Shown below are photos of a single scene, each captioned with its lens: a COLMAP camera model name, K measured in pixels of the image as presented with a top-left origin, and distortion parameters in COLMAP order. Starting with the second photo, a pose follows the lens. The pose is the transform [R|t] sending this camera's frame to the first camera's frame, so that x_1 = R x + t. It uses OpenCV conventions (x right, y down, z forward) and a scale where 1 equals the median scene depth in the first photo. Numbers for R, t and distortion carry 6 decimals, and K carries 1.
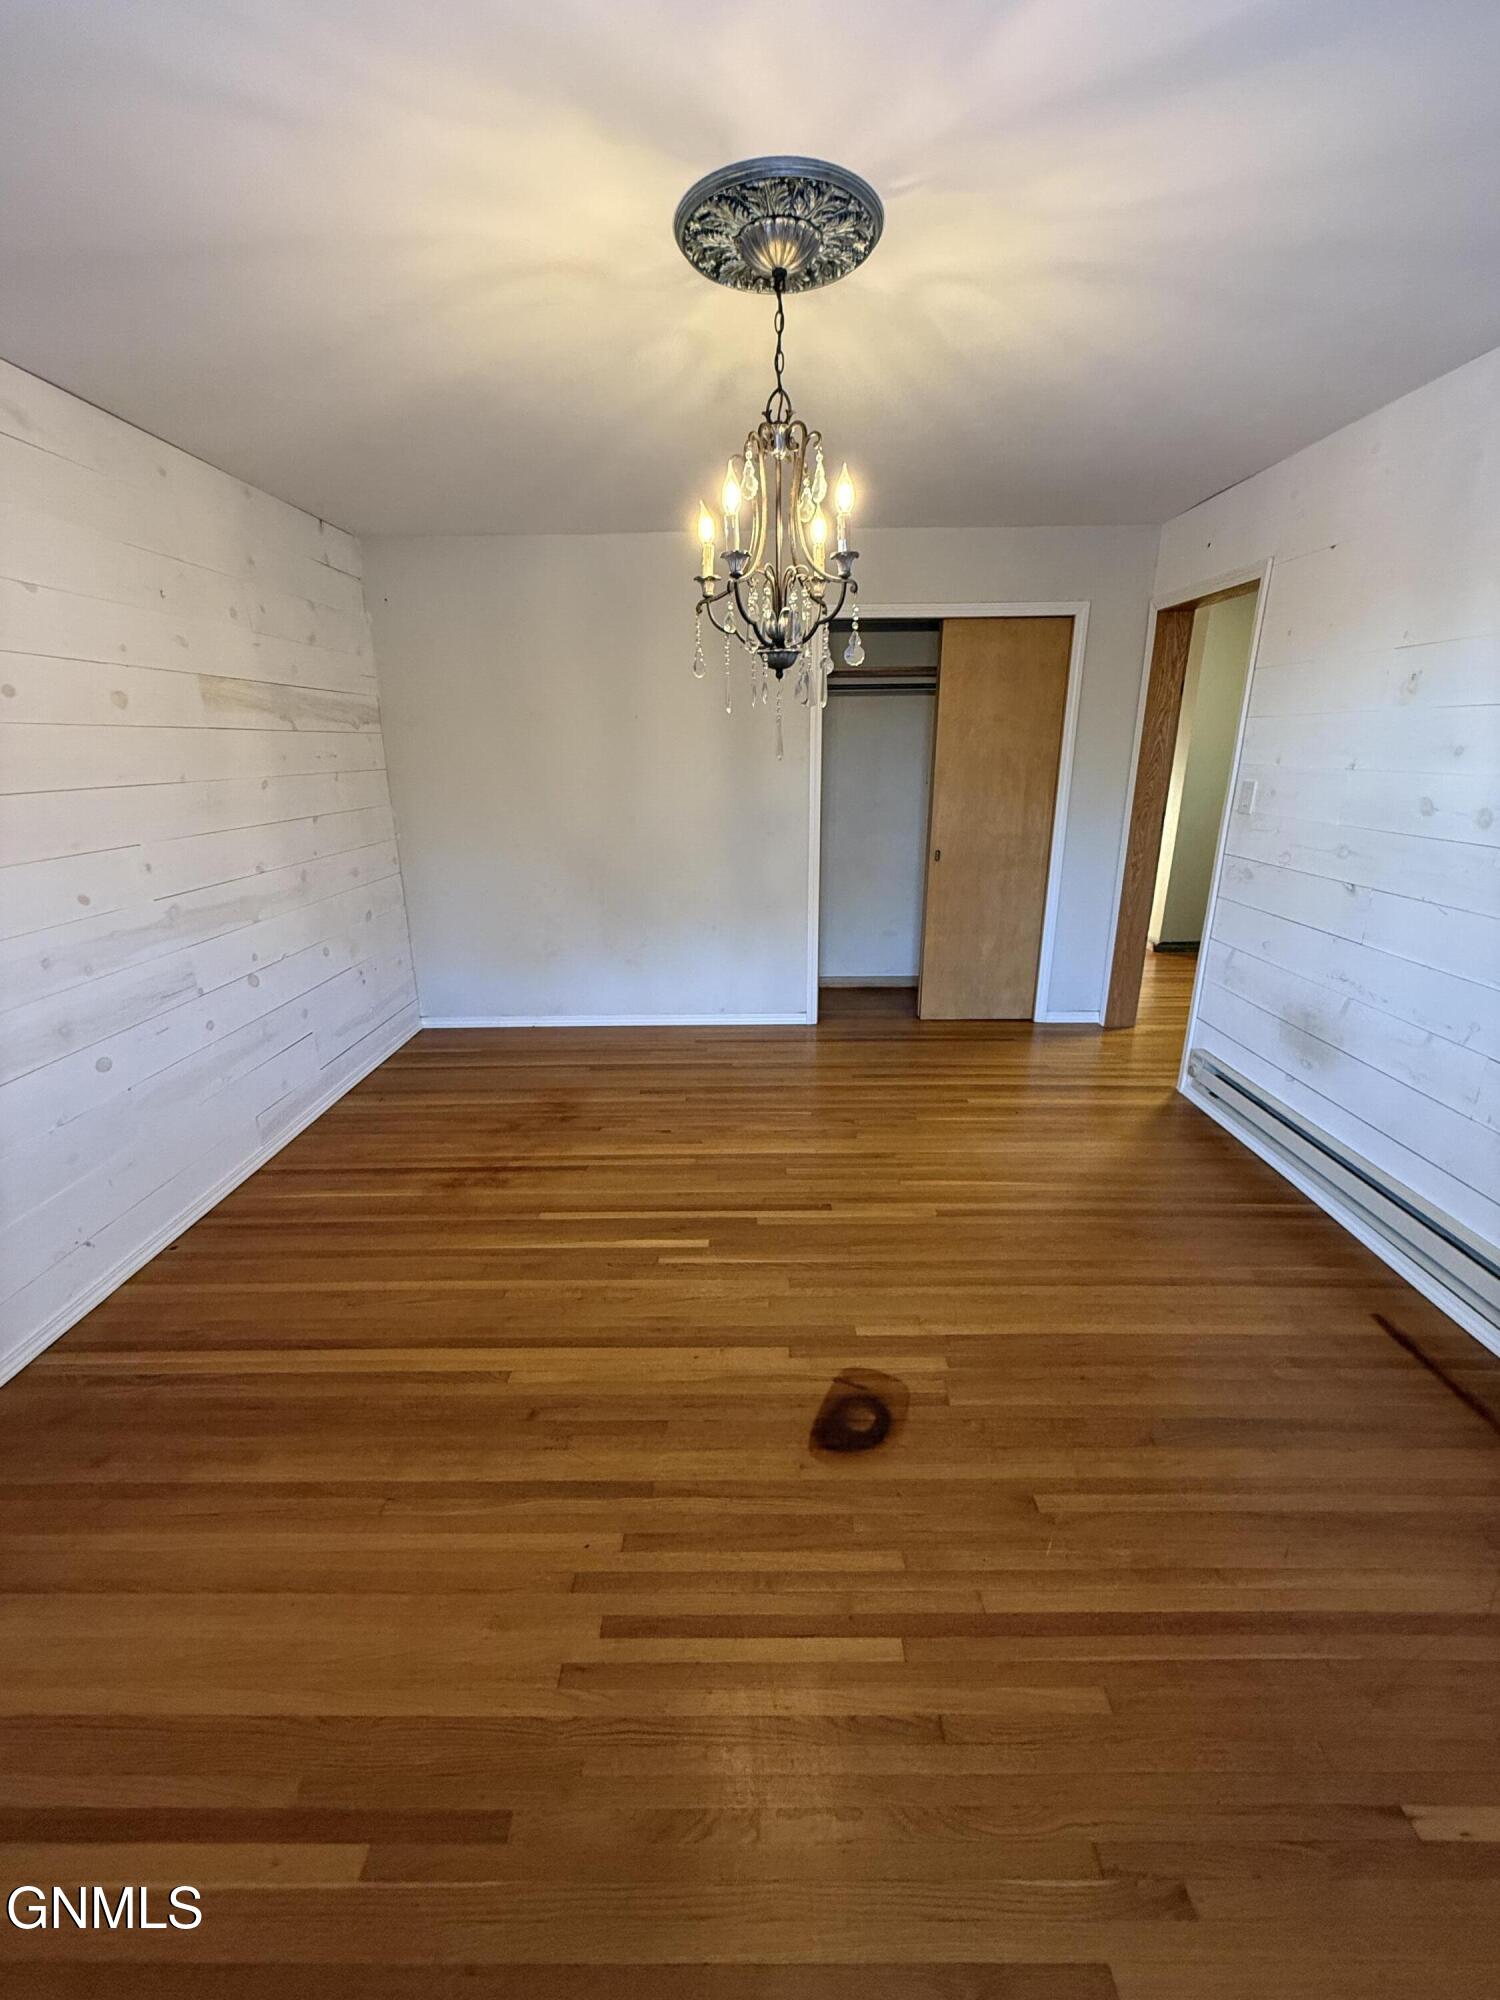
lens RADIAL K [[801.3, 0, 747.7], [0, 801.3, 996.7], [0, 0, 1]] dist [-0.002636, 0.000744]
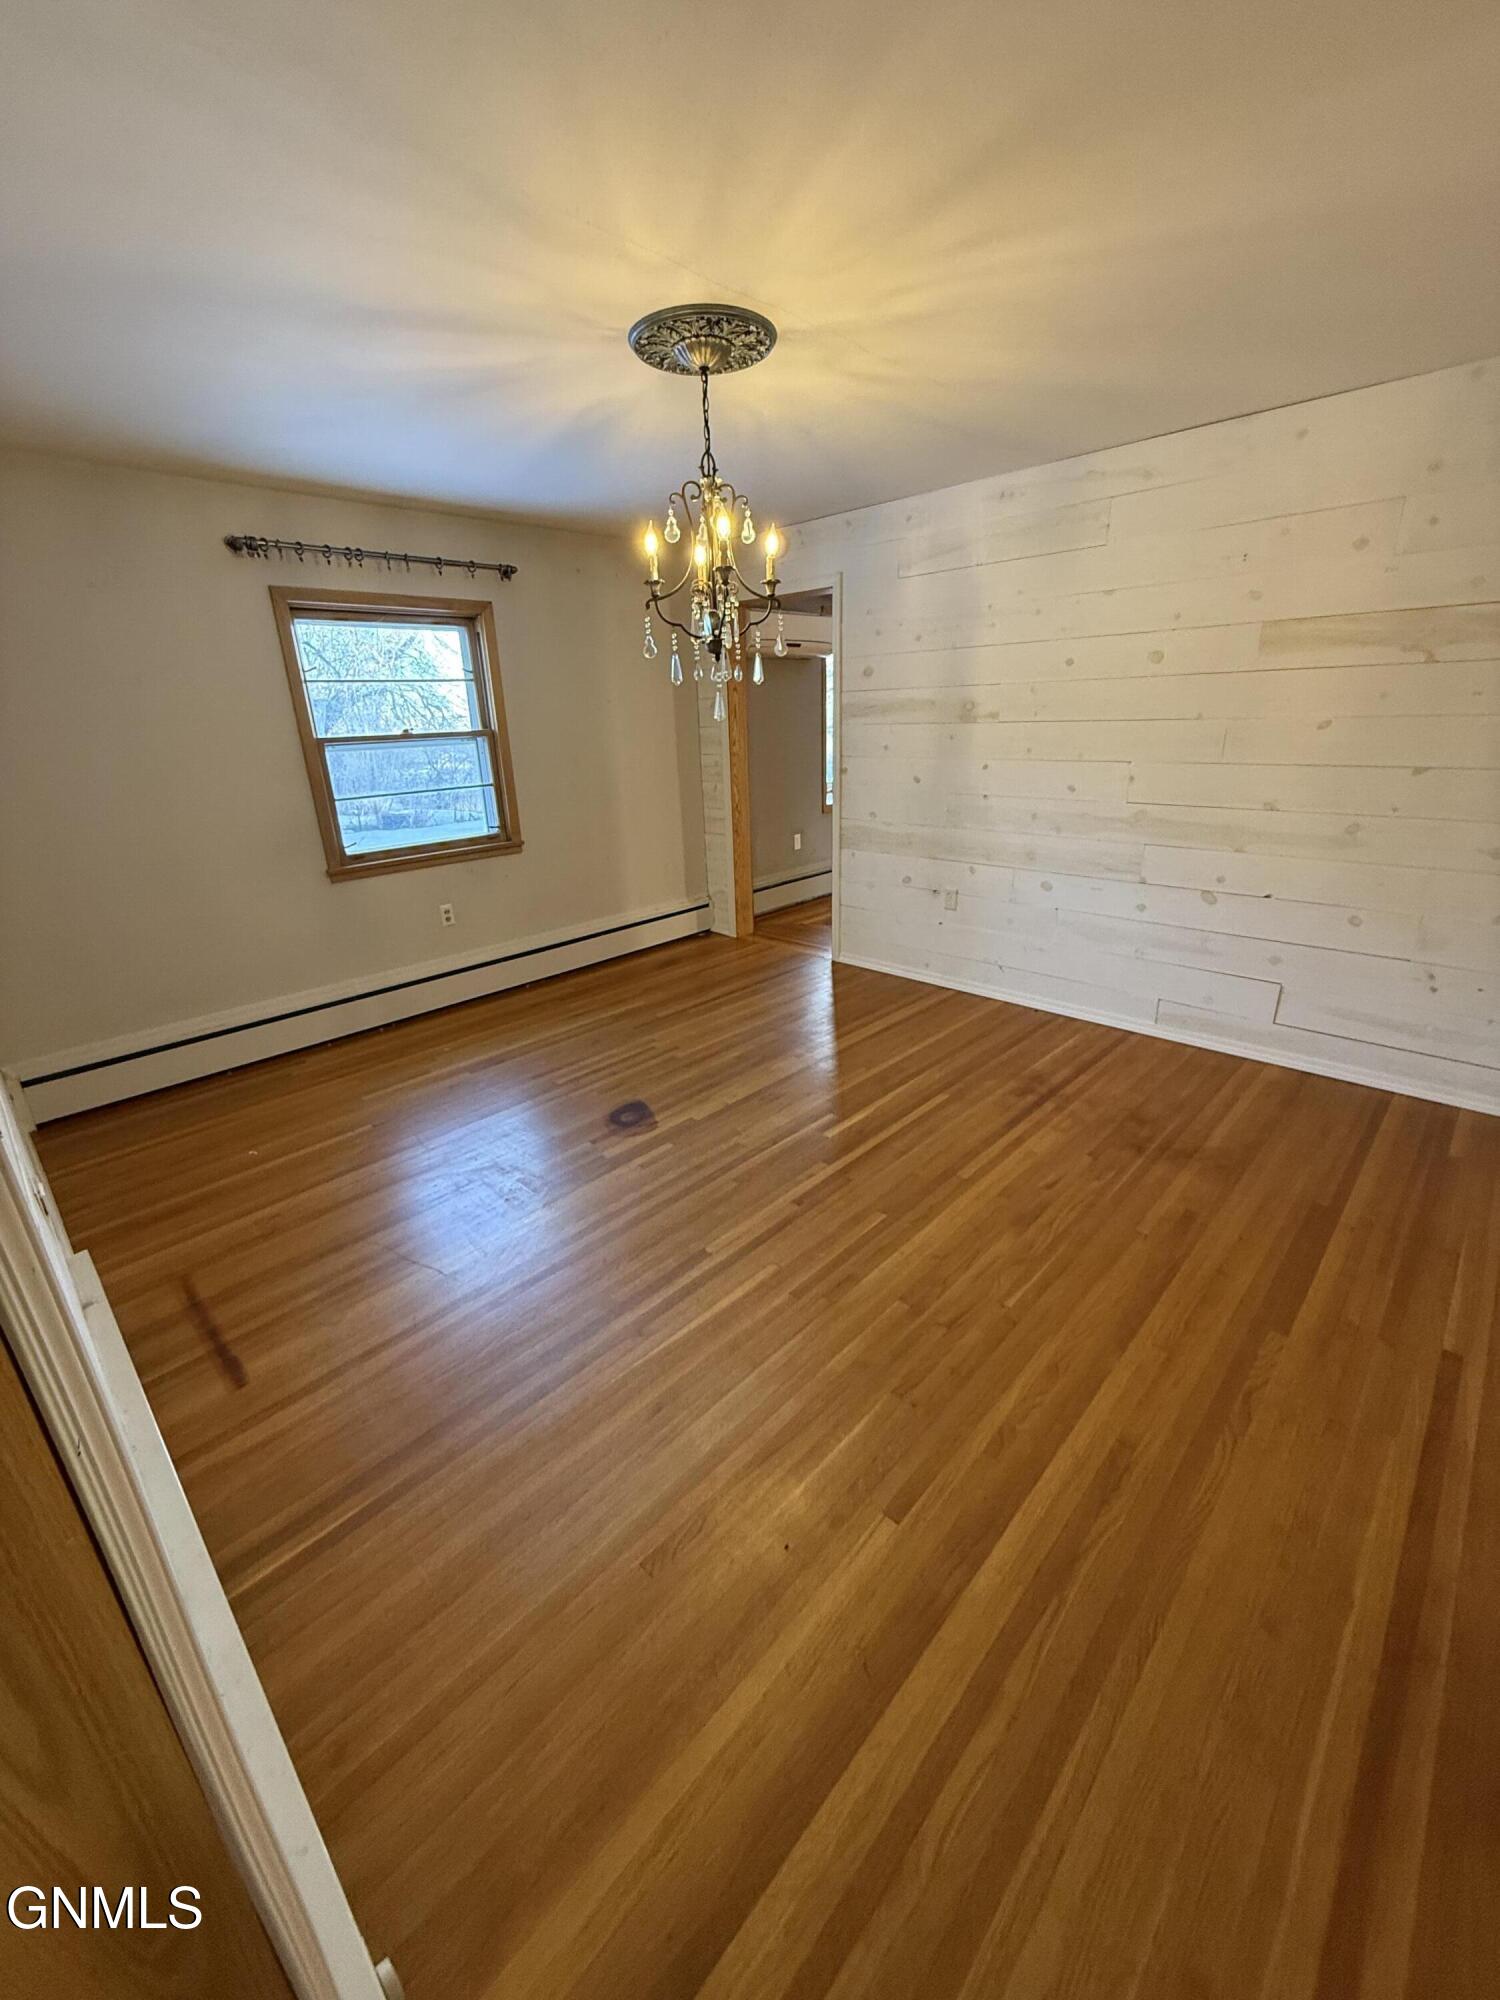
lens RADIAL K [[801.3, 0, 752.8], [0, 801.3, 999.2], [0, 0, 1]] dist [-0.002636, 0.000744]
pose [[-0.689352, 0.278475, -0.668764, 0.672508], [-0.178817, 0.829187, 0.529597, -0.411314], [0.702010, 0.484665, -0.521806, 1.280037]]
